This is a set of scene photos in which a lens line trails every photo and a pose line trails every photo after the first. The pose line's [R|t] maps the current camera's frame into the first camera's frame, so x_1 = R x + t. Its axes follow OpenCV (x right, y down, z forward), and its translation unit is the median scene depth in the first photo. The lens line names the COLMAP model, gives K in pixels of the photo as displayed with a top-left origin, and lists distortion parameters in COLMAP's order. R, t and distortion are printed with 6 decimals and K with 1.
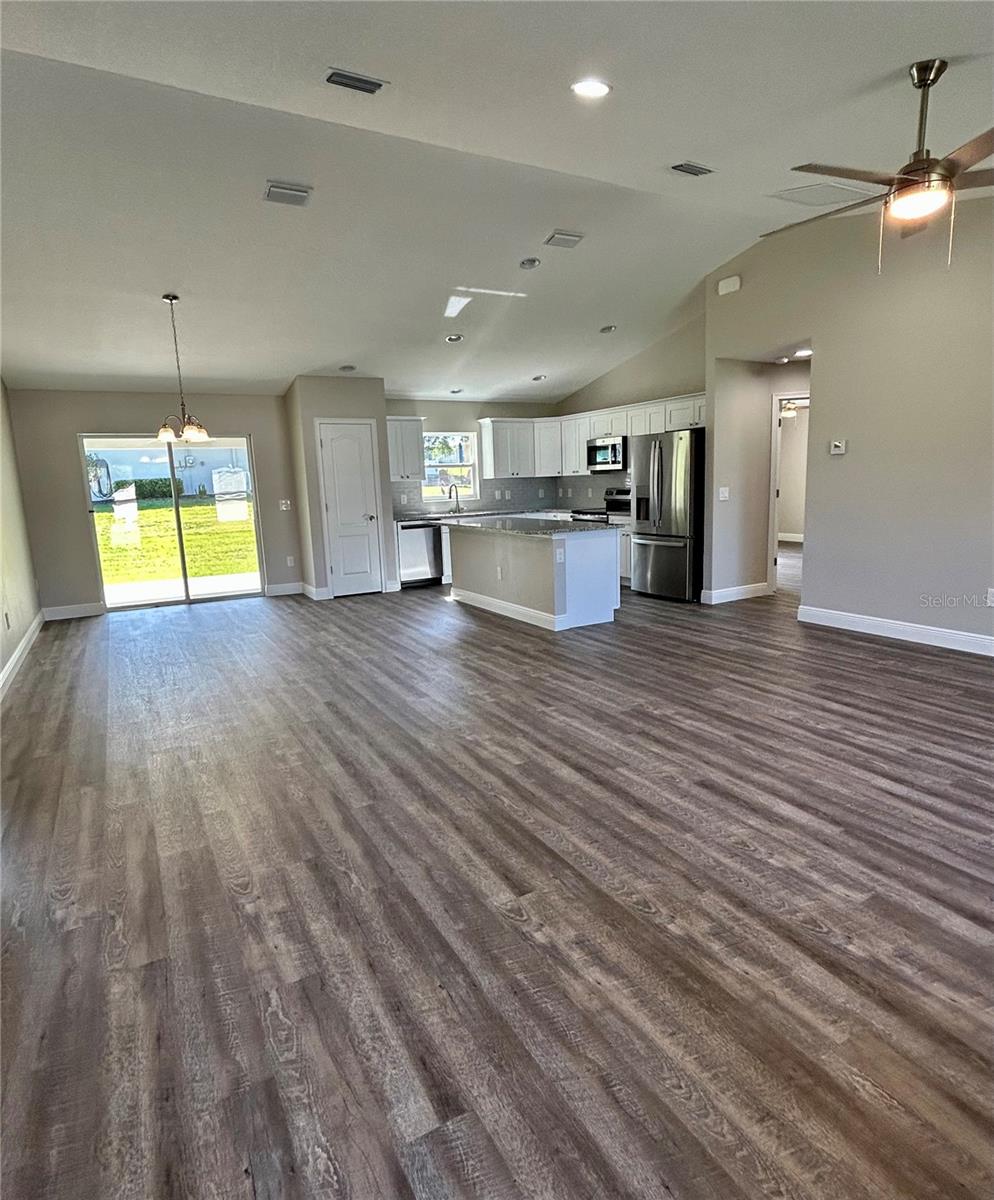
lens RADIAL K [[682.5, 0, 512.0], [0, 682.5, 601.9], [0, 0, 1]] dist [0.004872, -0.000098]
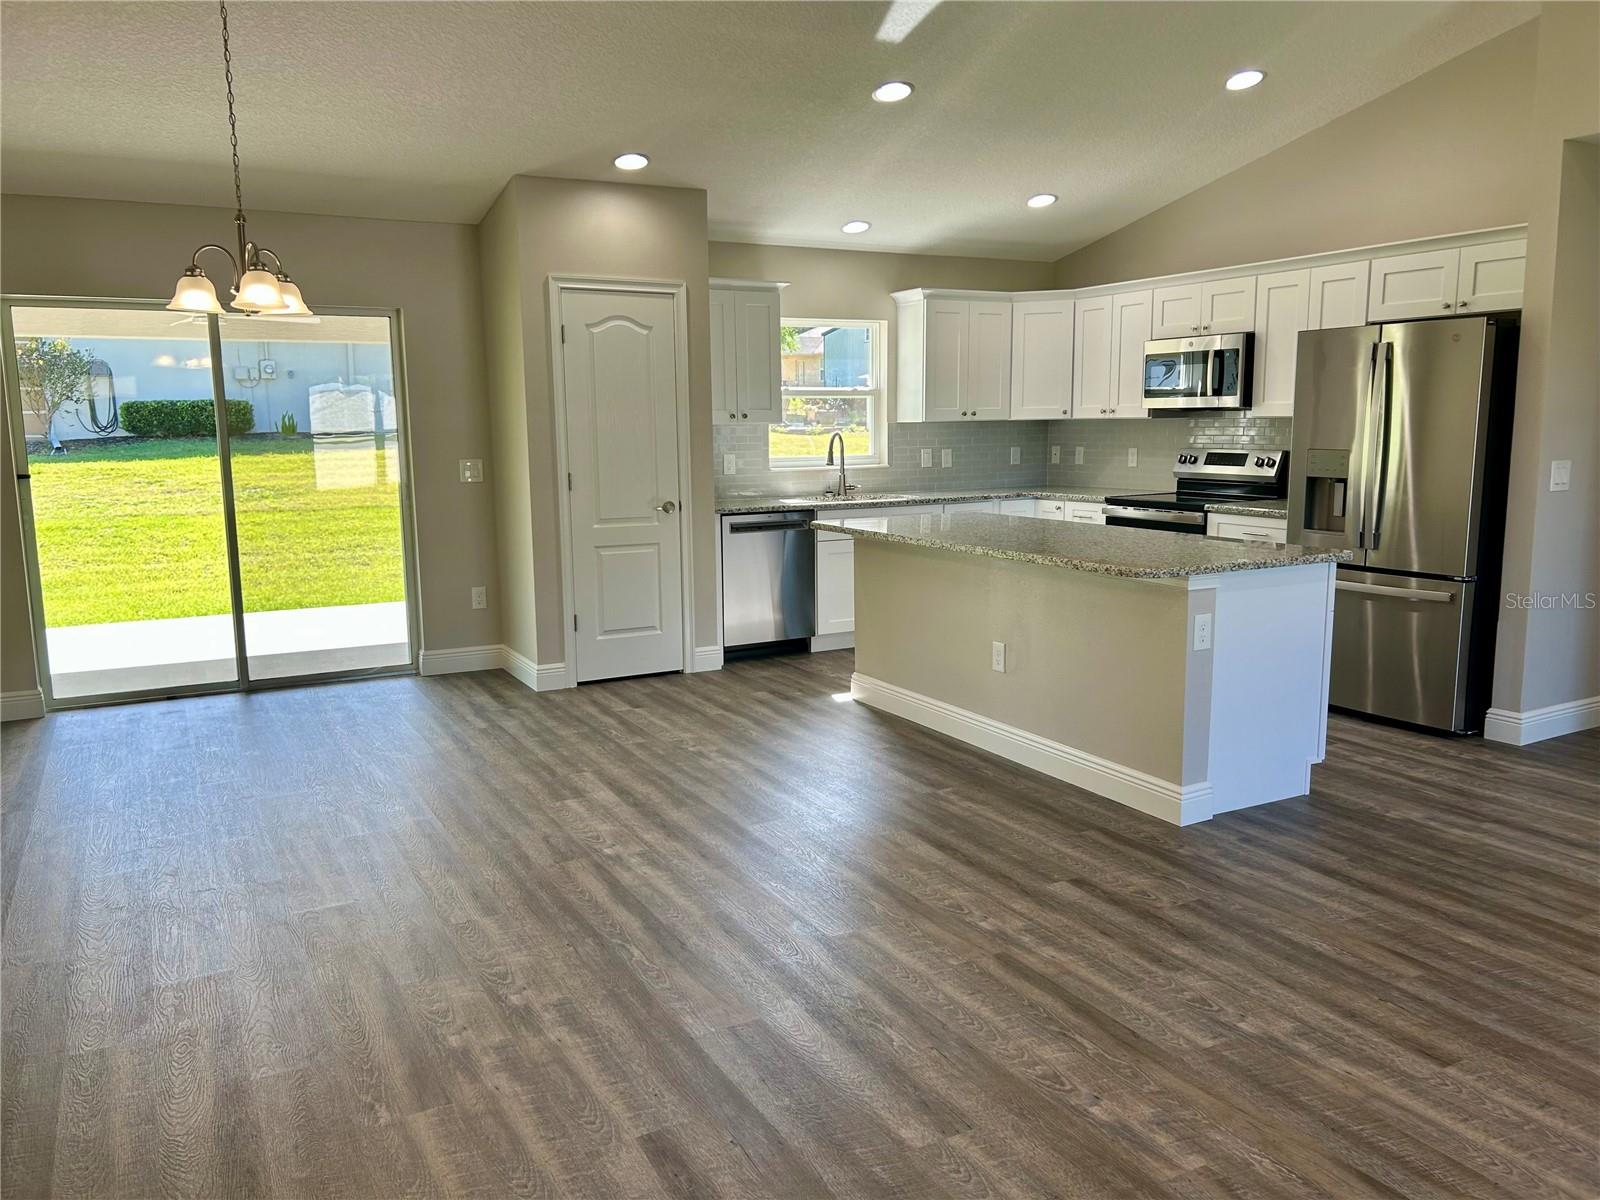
lens RADIAL K [[1196.7, 0, 800.0], [0, 1196.7, 600.0], [0, 0, 1]] dist [0.086134, -0.117316]
pose [[0.999397, 0.026684, -0.022213, -0.118207], [-0.027250, 0.999301, -0.025594, -0.052177], [0.021514, 0.026184, 0.999426, 0.266009]]
